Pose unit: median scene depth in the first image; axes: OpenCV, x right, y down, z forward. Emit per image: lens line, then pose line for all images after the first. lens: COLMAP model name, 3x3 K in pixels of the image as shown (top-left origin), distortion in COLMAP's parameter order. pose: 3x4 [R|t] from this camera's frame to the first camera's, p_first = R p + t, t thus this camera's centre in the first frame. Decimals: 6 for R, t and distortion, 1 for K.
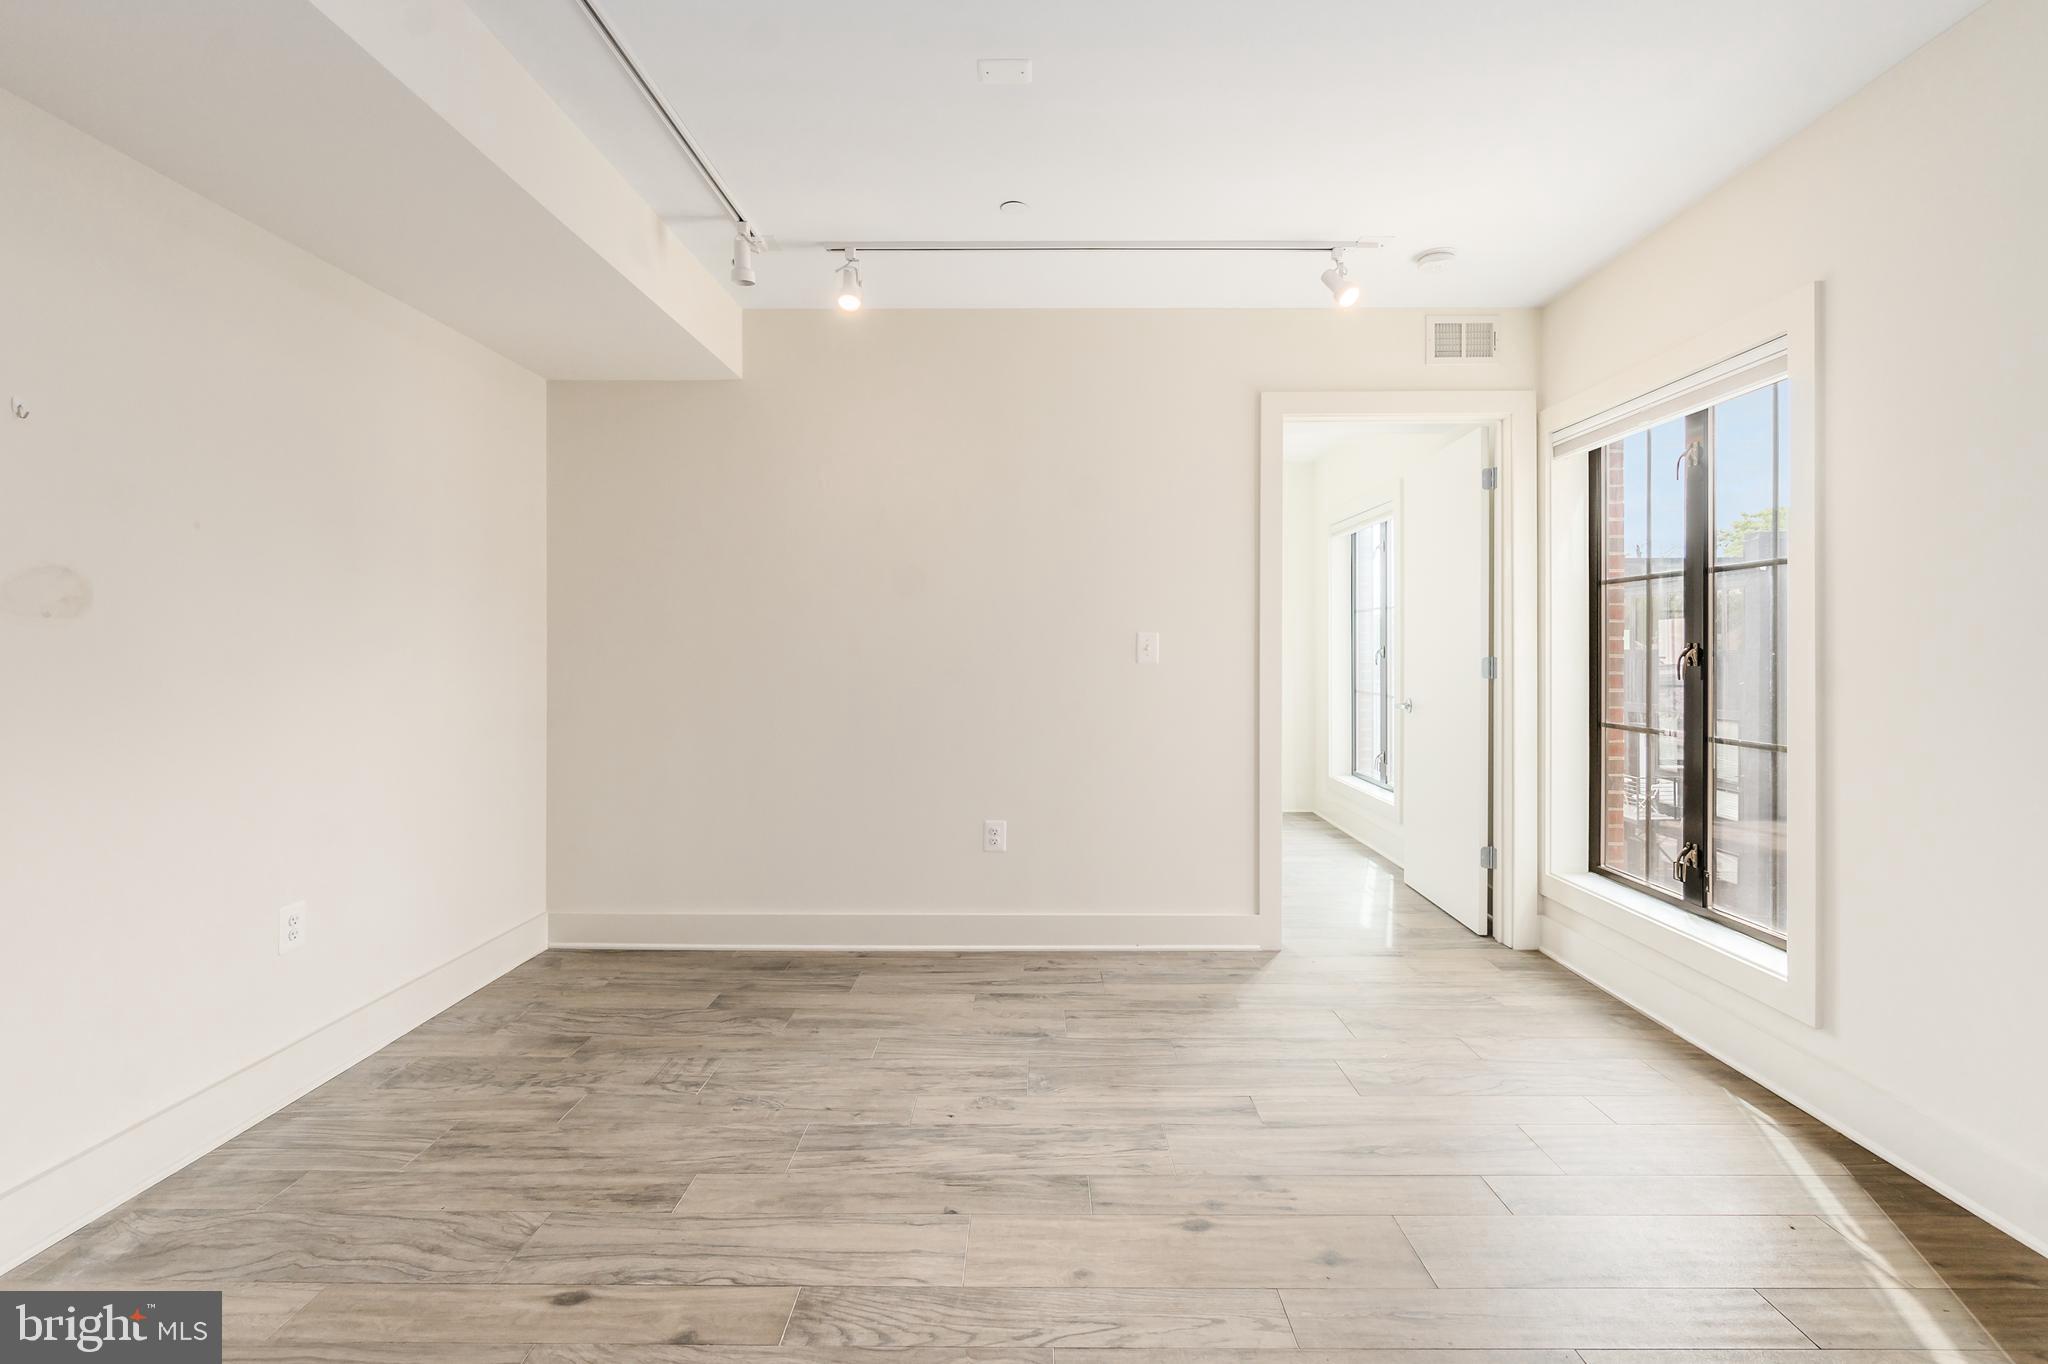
lens RADIAL K [[909.9, 0, 1027.0], [0, 909.9, 642.1], [0, 0, 1]] dist [0.000555, 0.000297]
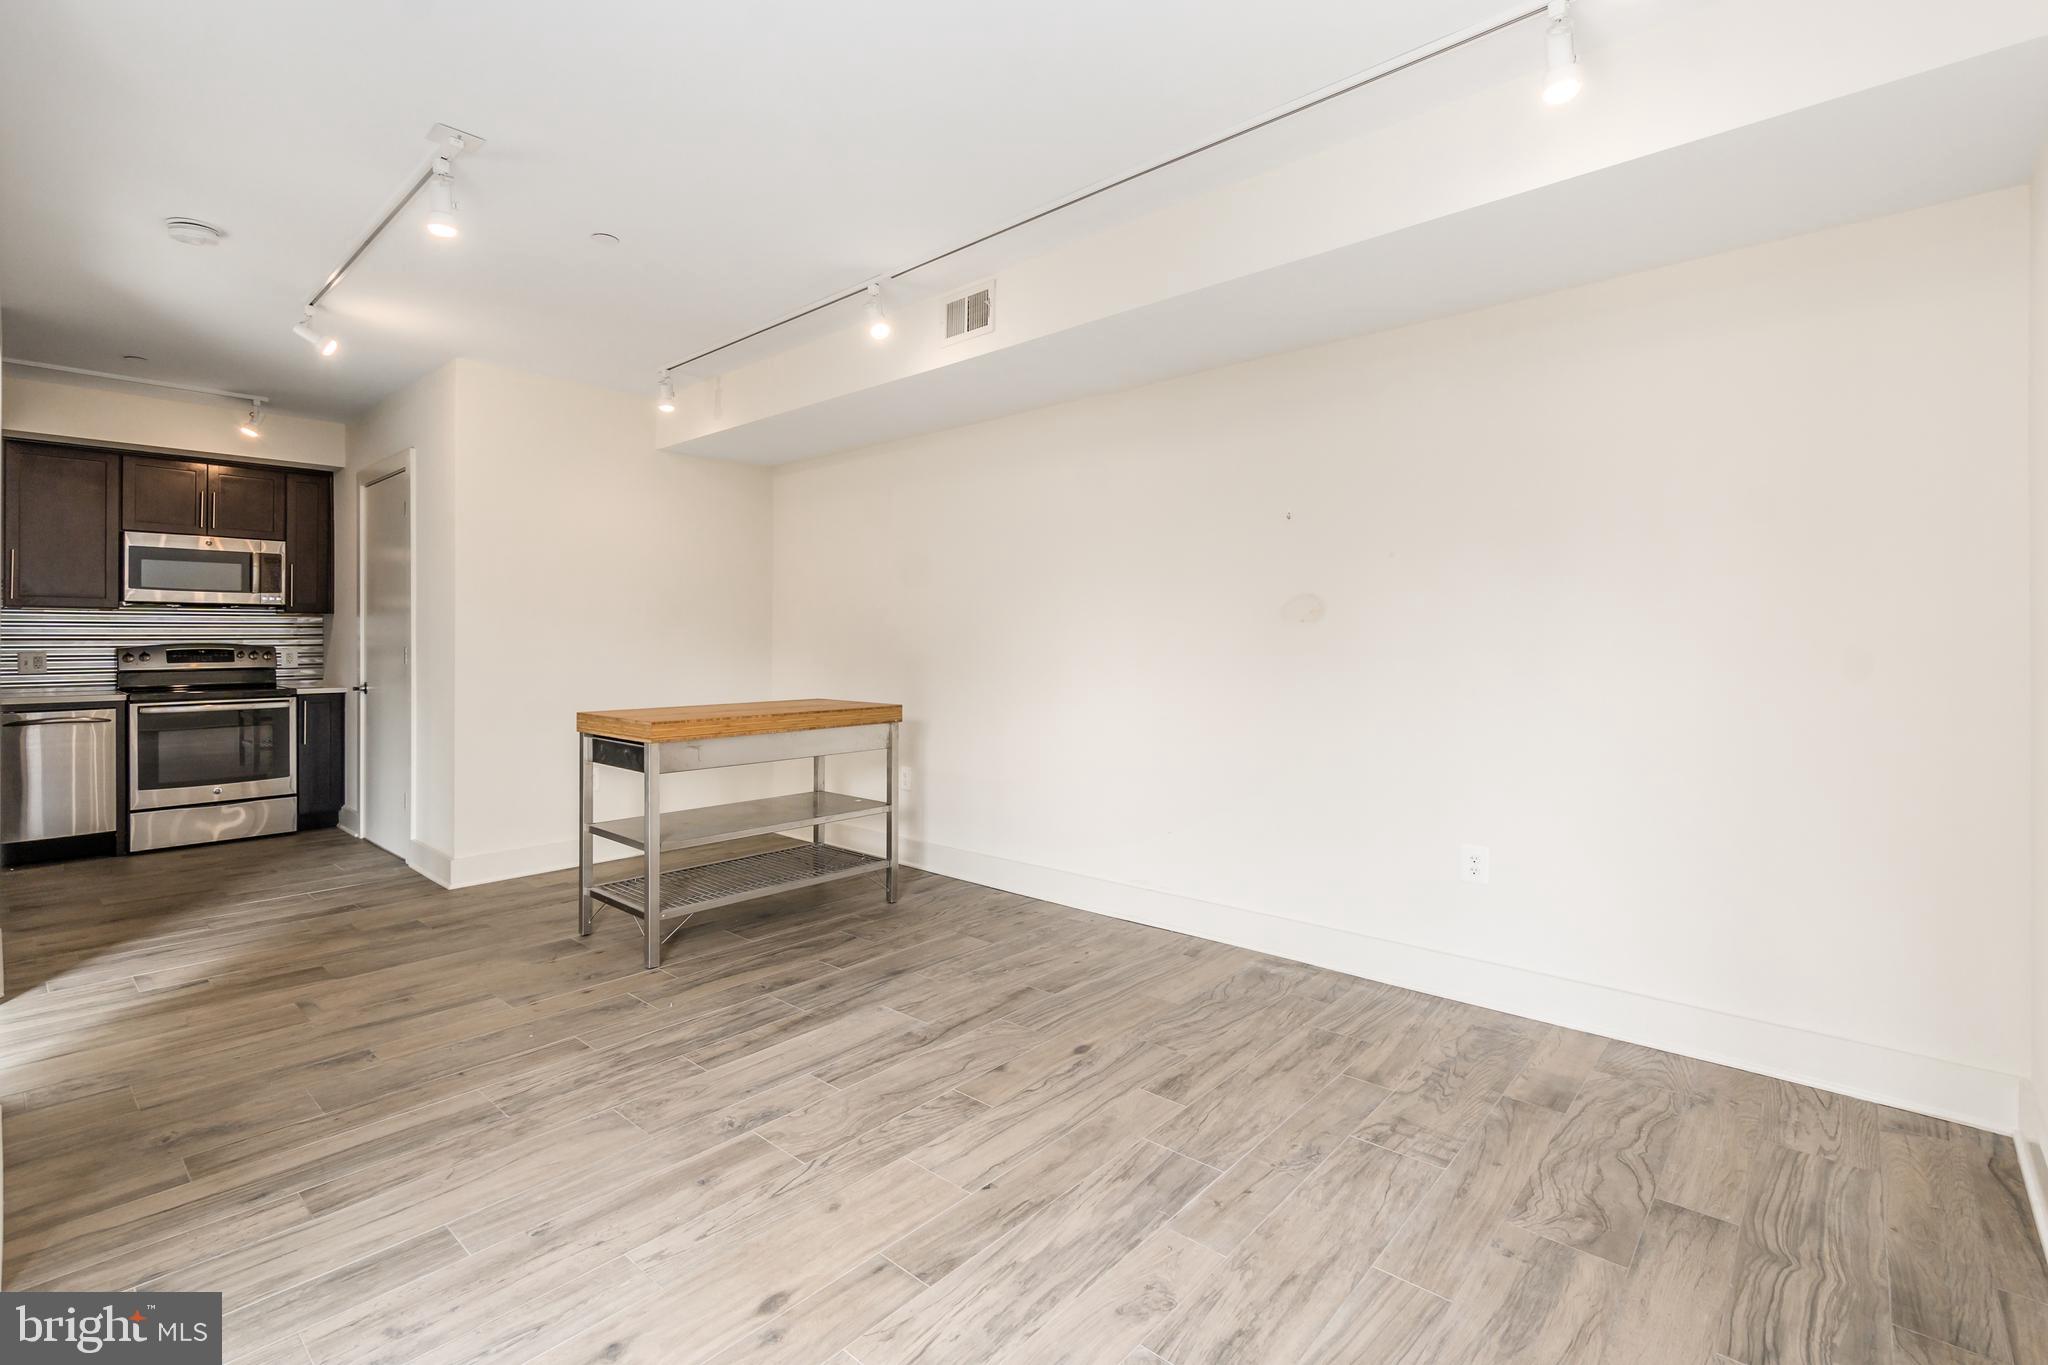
lens RADIAL K [[928.2, 0, 1029.9], [0, 928.2, 660.4], [0, 0, 1]] dist [-0.003148, 0.000310]
pose [[-0.650893, 0.015823, -0.759004, 0.537739], [0.007013, 0.999865, 0.014830, 0.012546], [0.759137, 0.004330, -0.650917, 1.373480]]
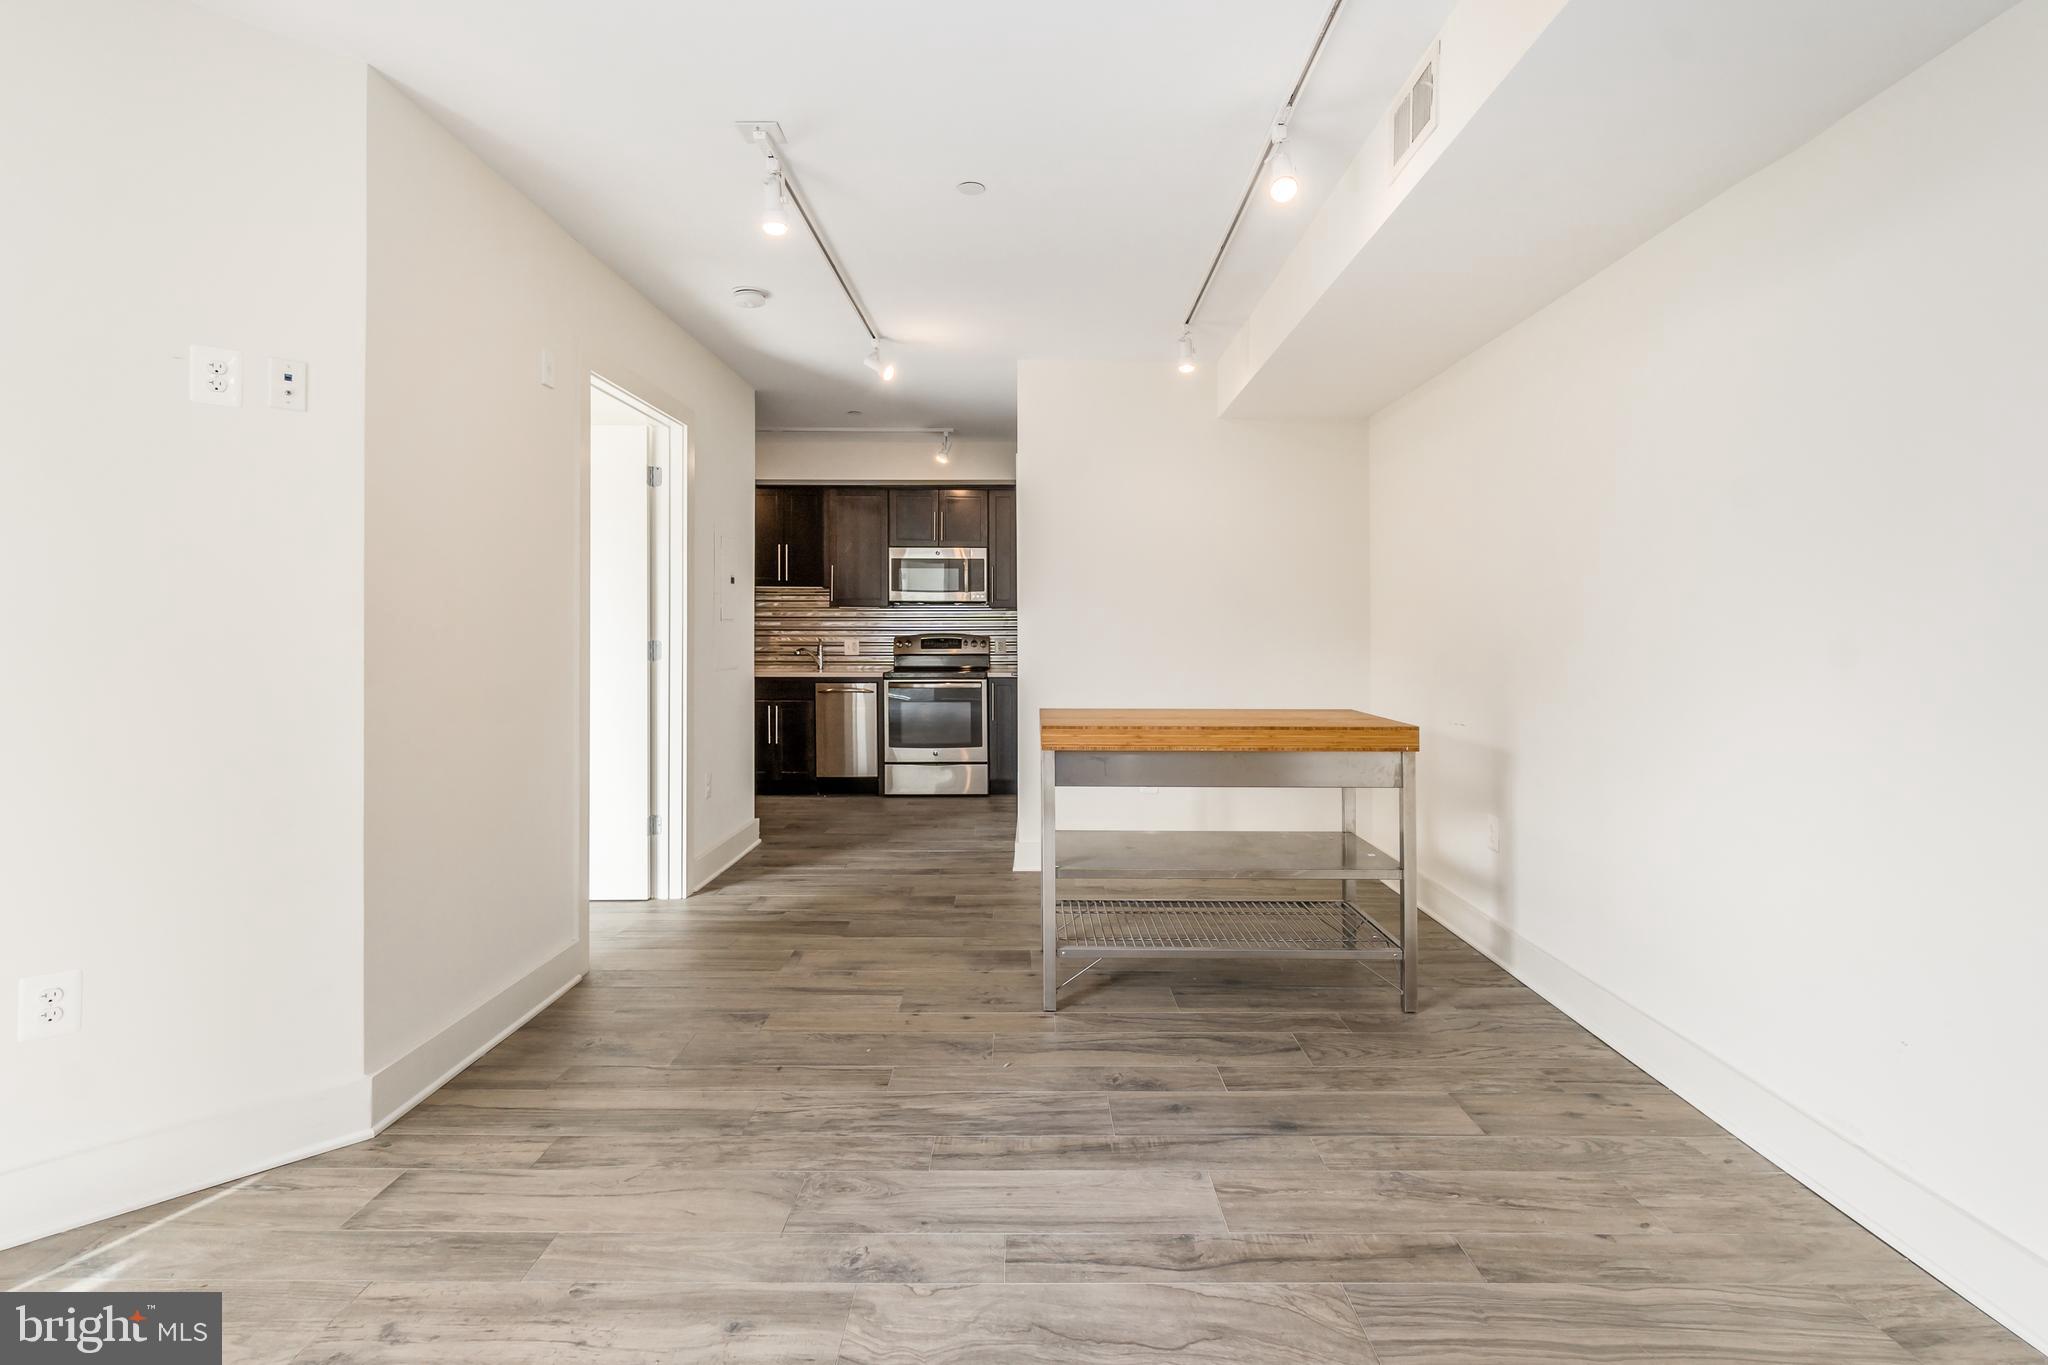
lens RADIAL K [[958.7, 0, 1027.9], [0, 958.7, 626.2], [0, 0, 1]] dist [-0.002969, 0.000744]
pose [[-0.999903, -0.003701, -0.013442, -0.100149], [-0.003502, 0.999885, -0.014778, 0.010567], [0.013495, -0.014729, -0.999800, 1.287989]]
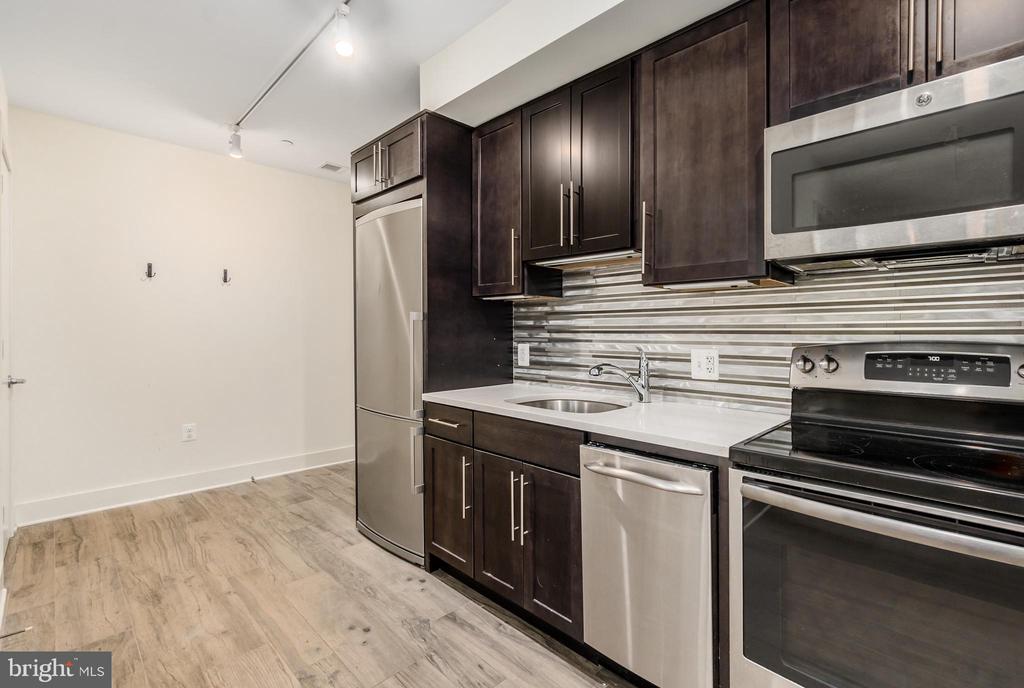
lens RADIAL K [[470.9, 0, 512.0], [0, 470.9, 344.0], [0, 0, 1]] dist [0.000101, 0.000051]
pose [[-0.702897, -0.018430, 0.711053, 0.083069], [-0.002235, 0.999717, 0.023702, -0.017599], [-0.711288, 0.015071, -0.702739, -0.982002]]
